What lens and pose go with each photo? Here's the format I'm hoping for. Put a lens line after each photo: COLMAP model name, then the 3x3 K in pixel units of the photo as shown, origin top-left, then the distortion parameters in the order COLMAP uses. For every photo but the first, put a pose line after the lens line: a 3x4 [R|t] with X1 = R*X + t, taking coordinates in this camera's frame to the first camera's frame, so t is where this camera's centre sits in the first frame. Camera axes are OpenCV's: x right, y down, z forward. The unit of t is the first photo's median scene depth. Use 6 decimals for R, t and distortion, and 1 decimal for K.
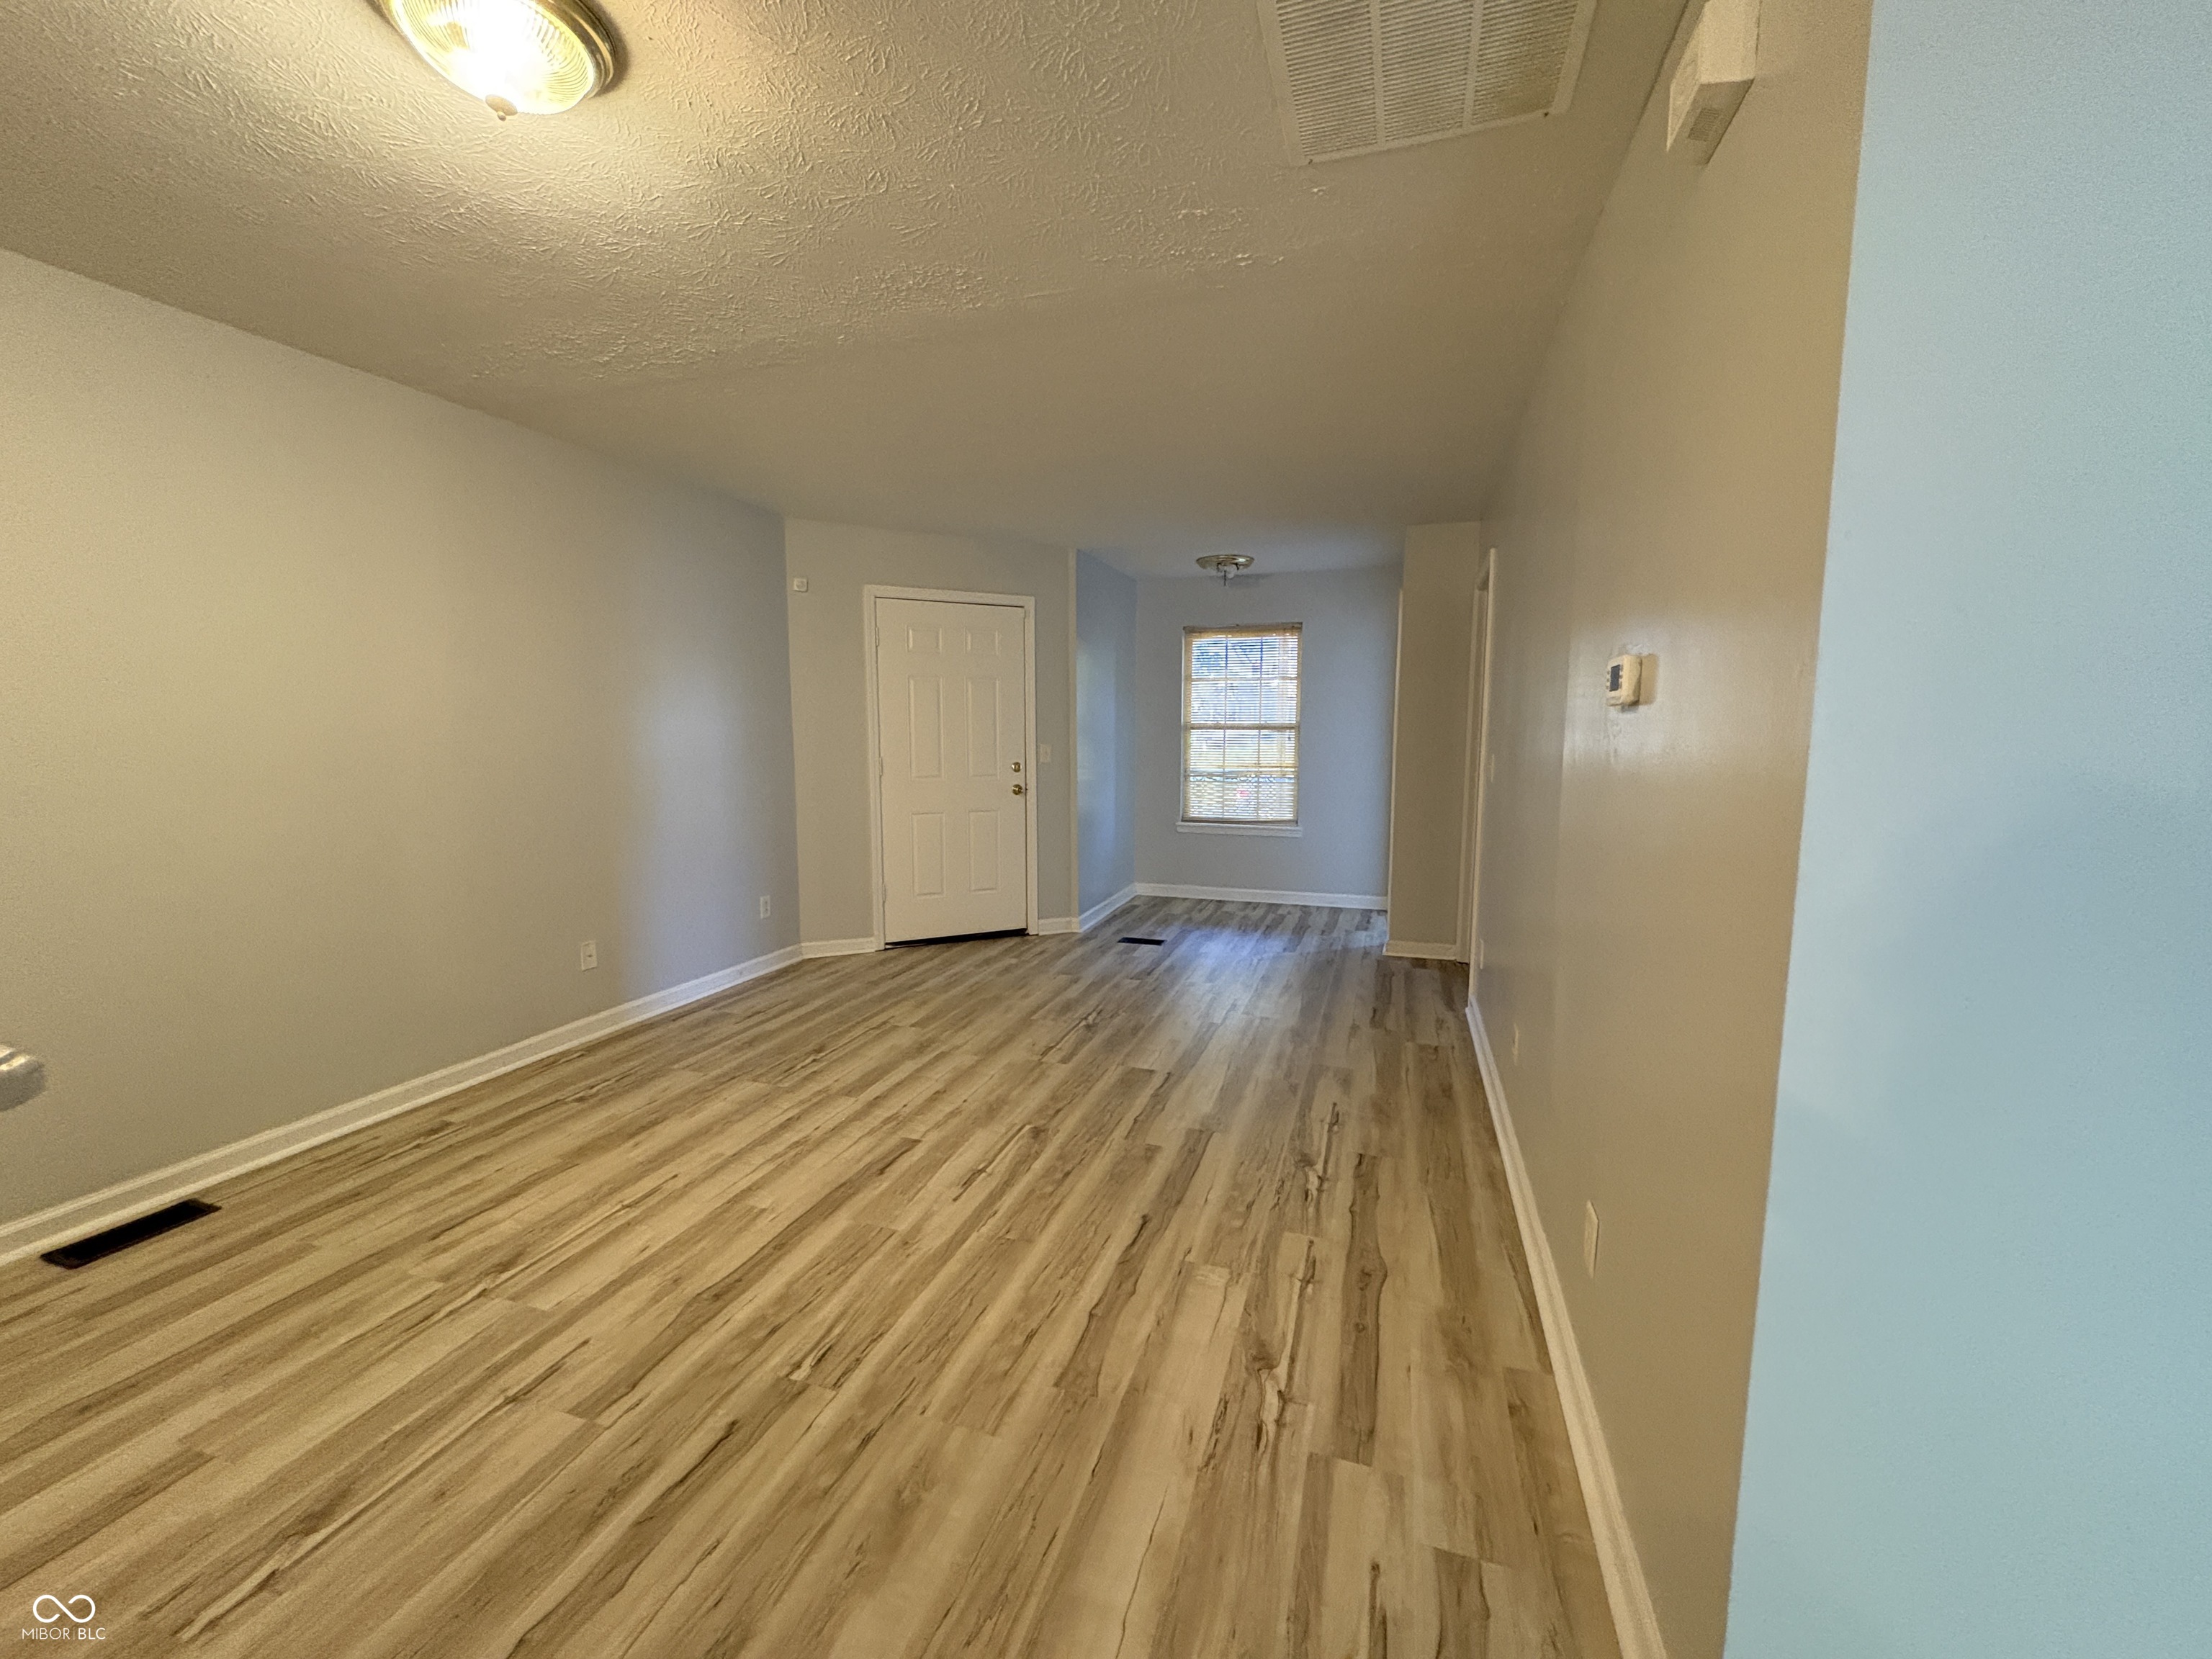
lens RADIAL K [[879.1, 0, 1098.5], [0, 879.1, 835.7], [0, 0, 1]] dist [-0.012699, 0.000664]
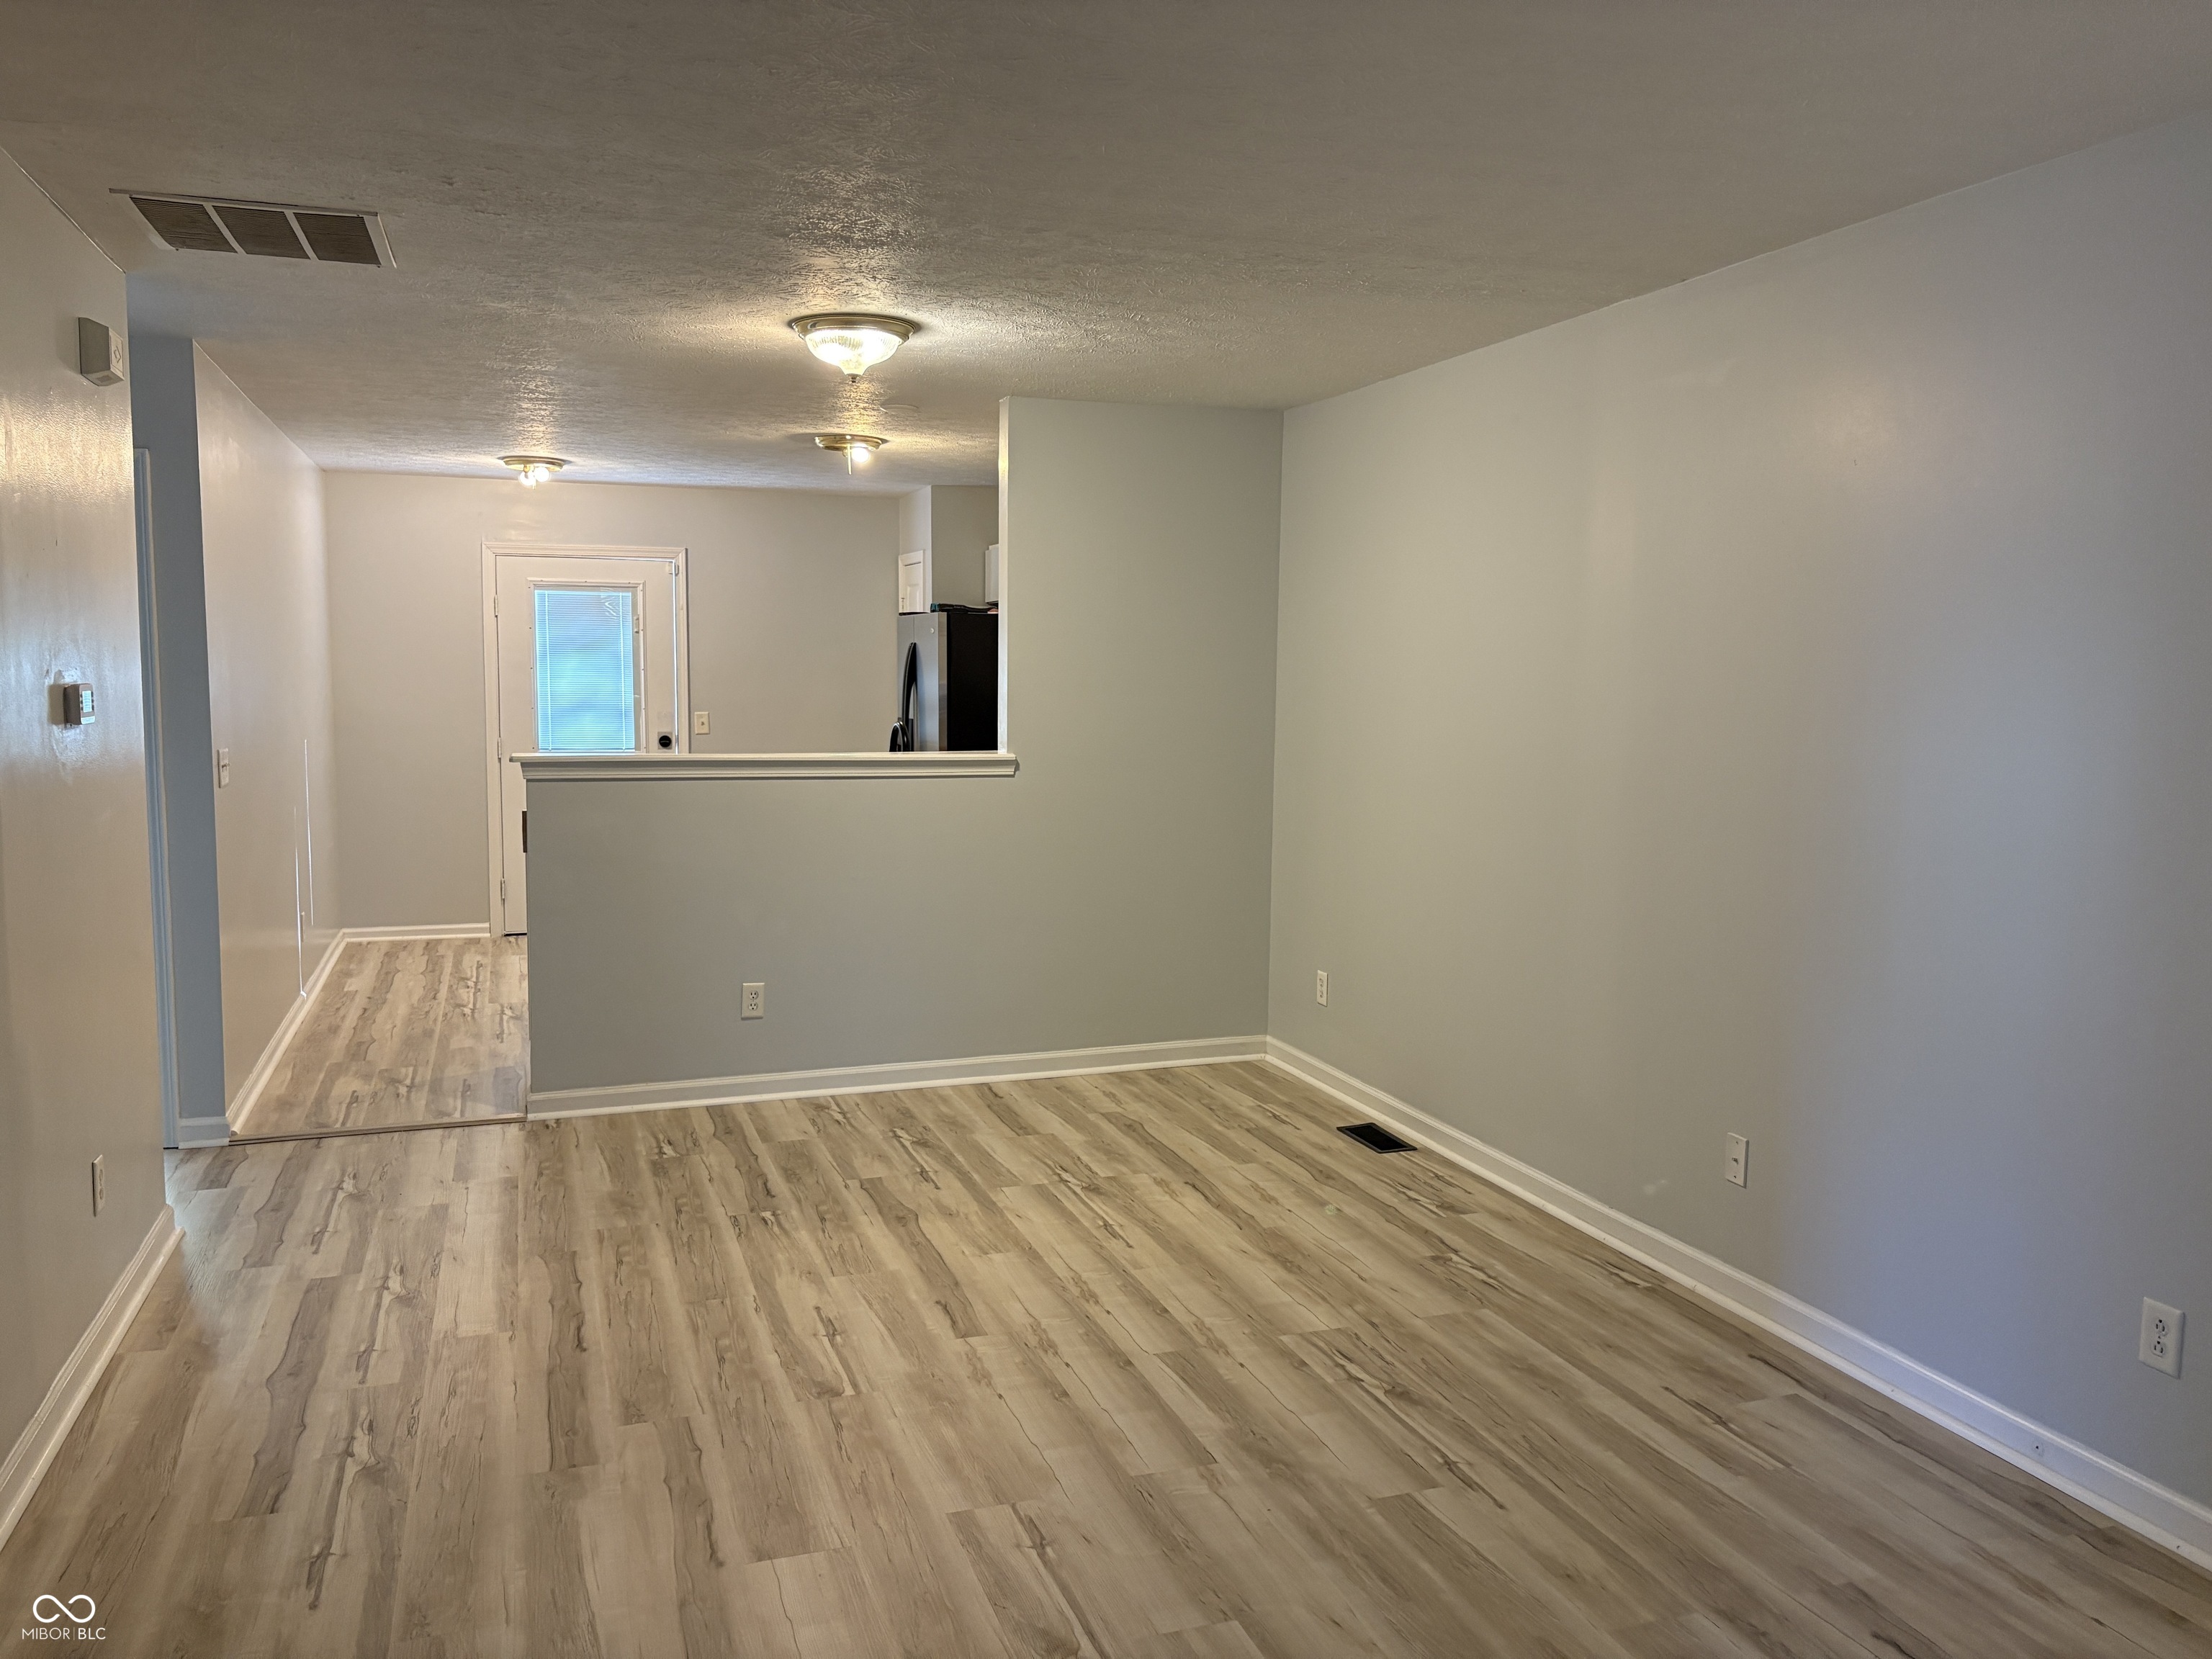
lens RADIAL K [[1680.0, 0, 1107.0], [0, 1680.0, 830.6], [0, 0, 1]] dist [0.019252, -0.028367]
pose [[-0.789173, 0.046933, -0.612375, 0.466260], [-0.088660, 0.977927, 0.189205, -0.286601], [0.607738, 0.203609, -0.767592, 1.857843]]
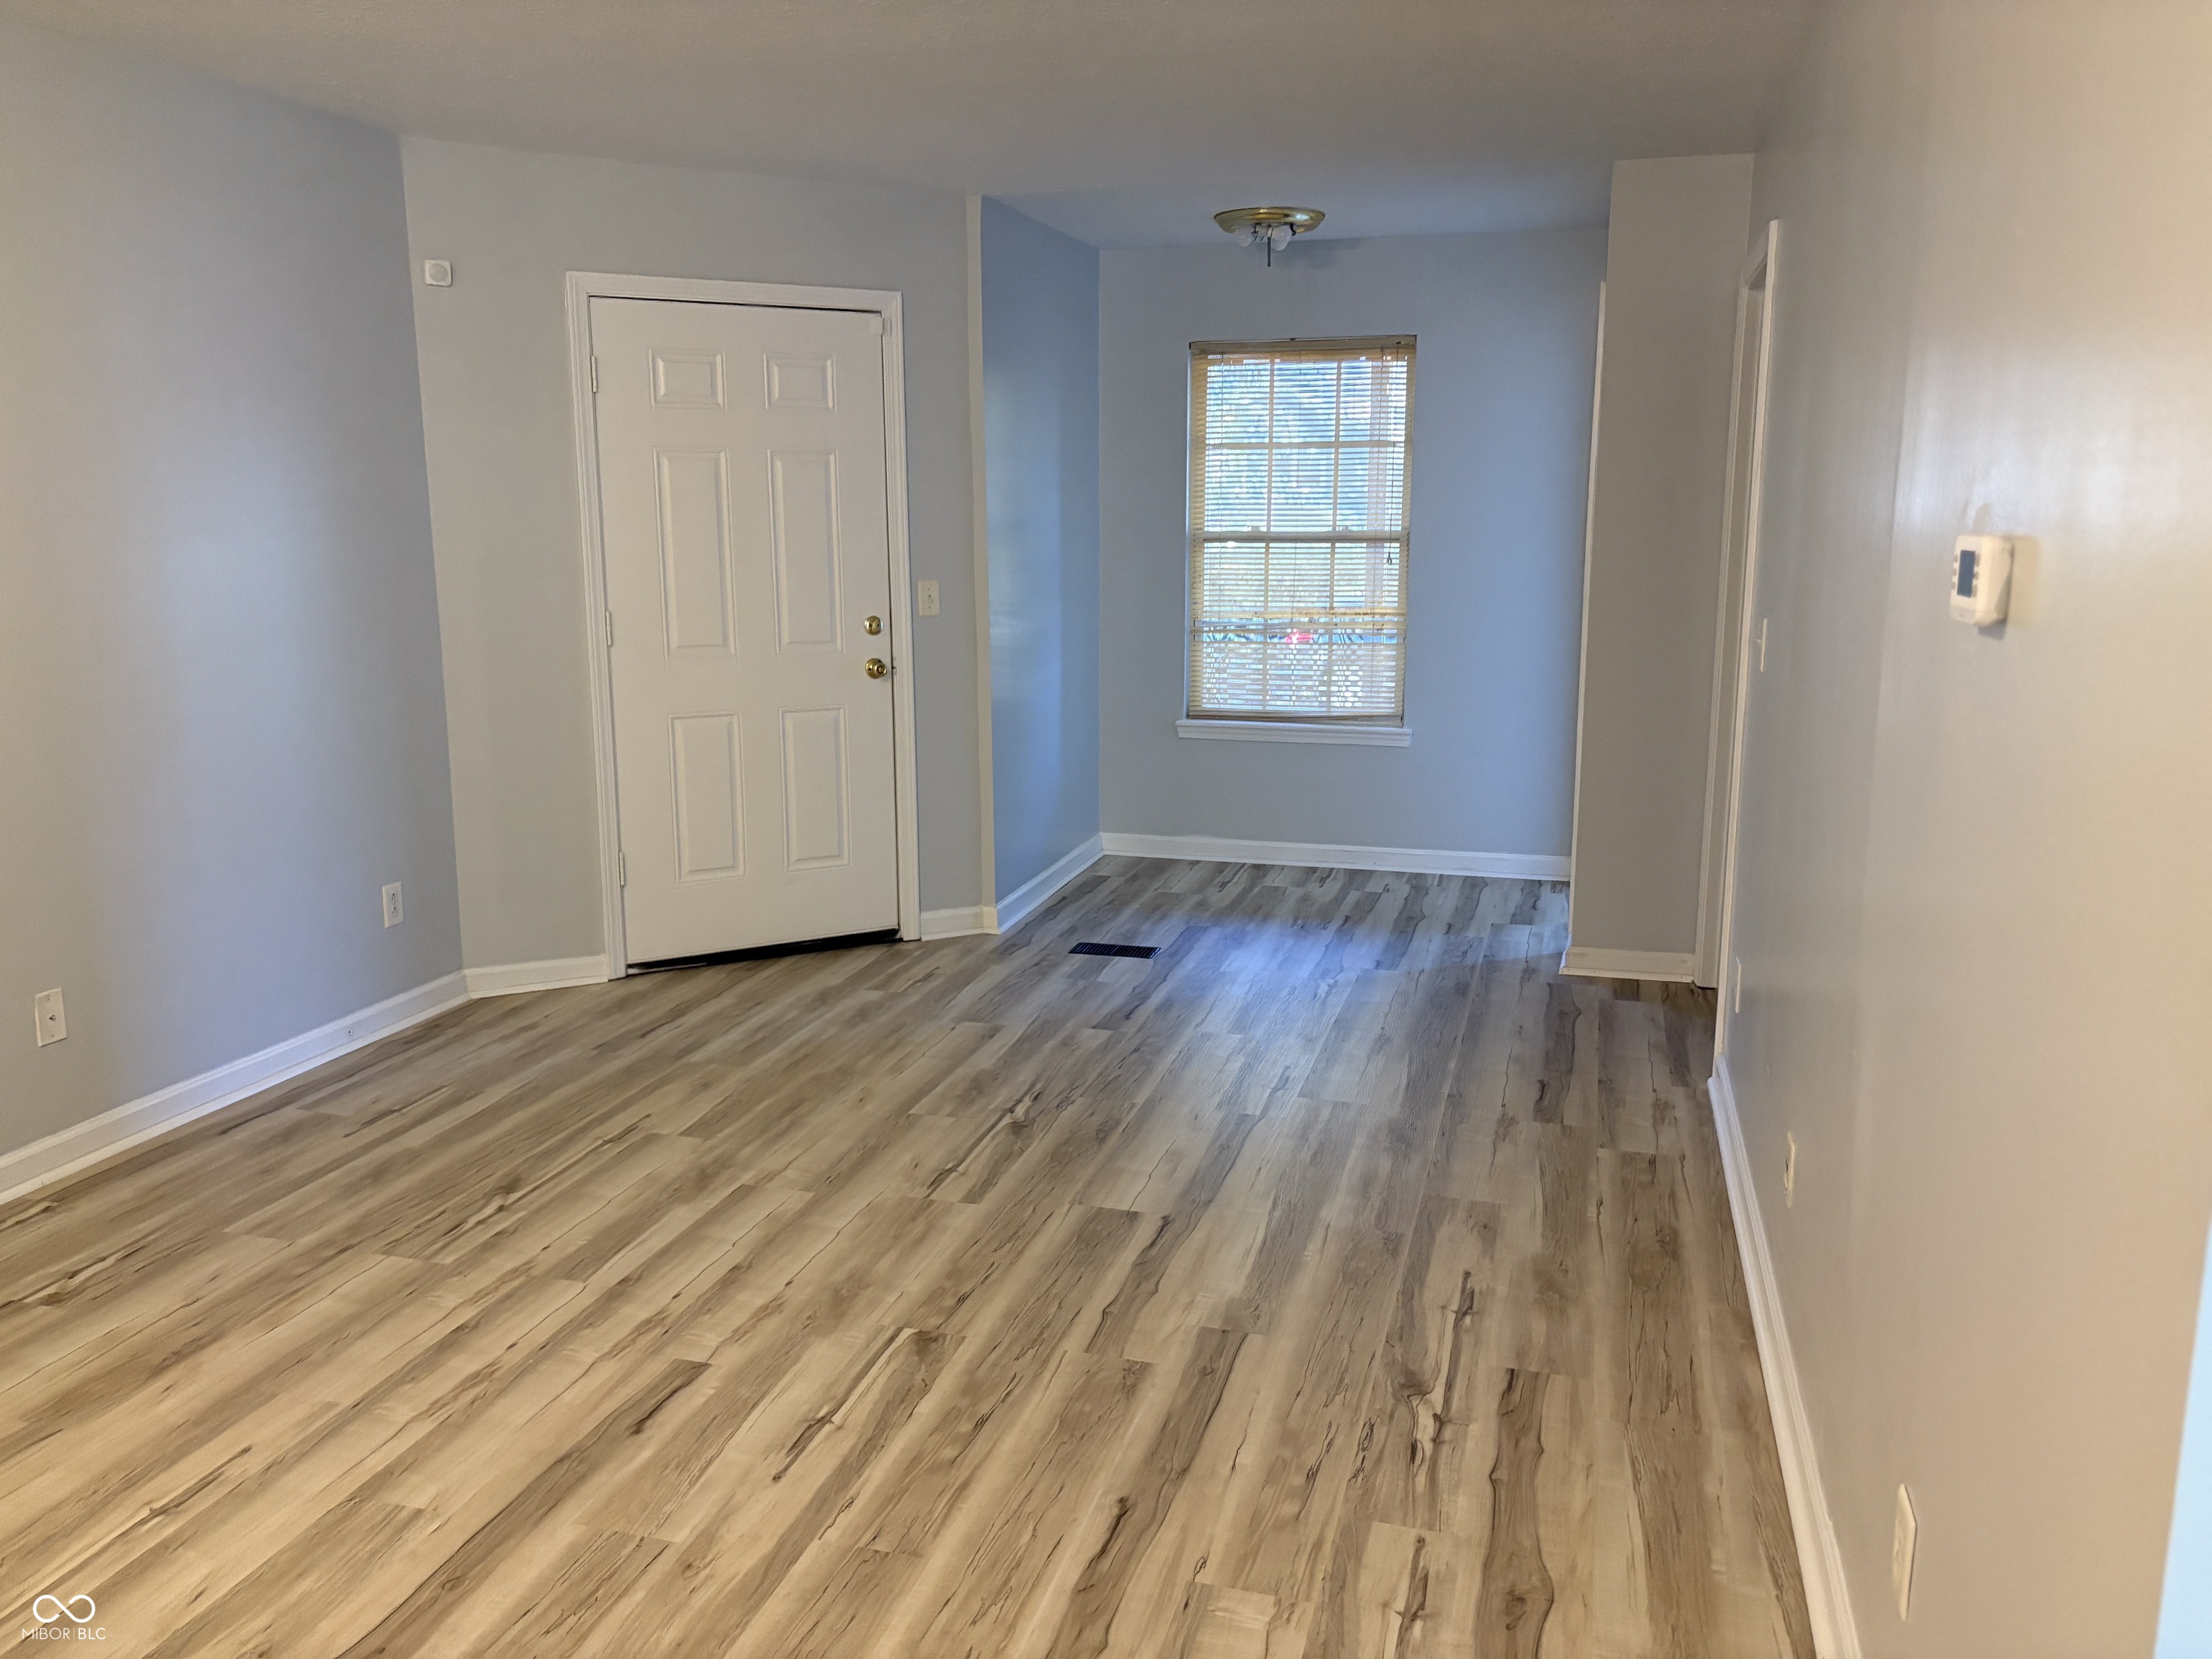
lens RADIAL K [[1680.0, 0, 1110.9], [0, 1680.0, 821.7], [0, 0, 1]] dist [0.019252, -0.028367]
pose [[0.998815, -0.010859, 0.047446, -0.000471], [0.007622, 0.997663, 0.067893, -0.050747], [-0.048073, -0.067451, 0.996564, -0.022482]]
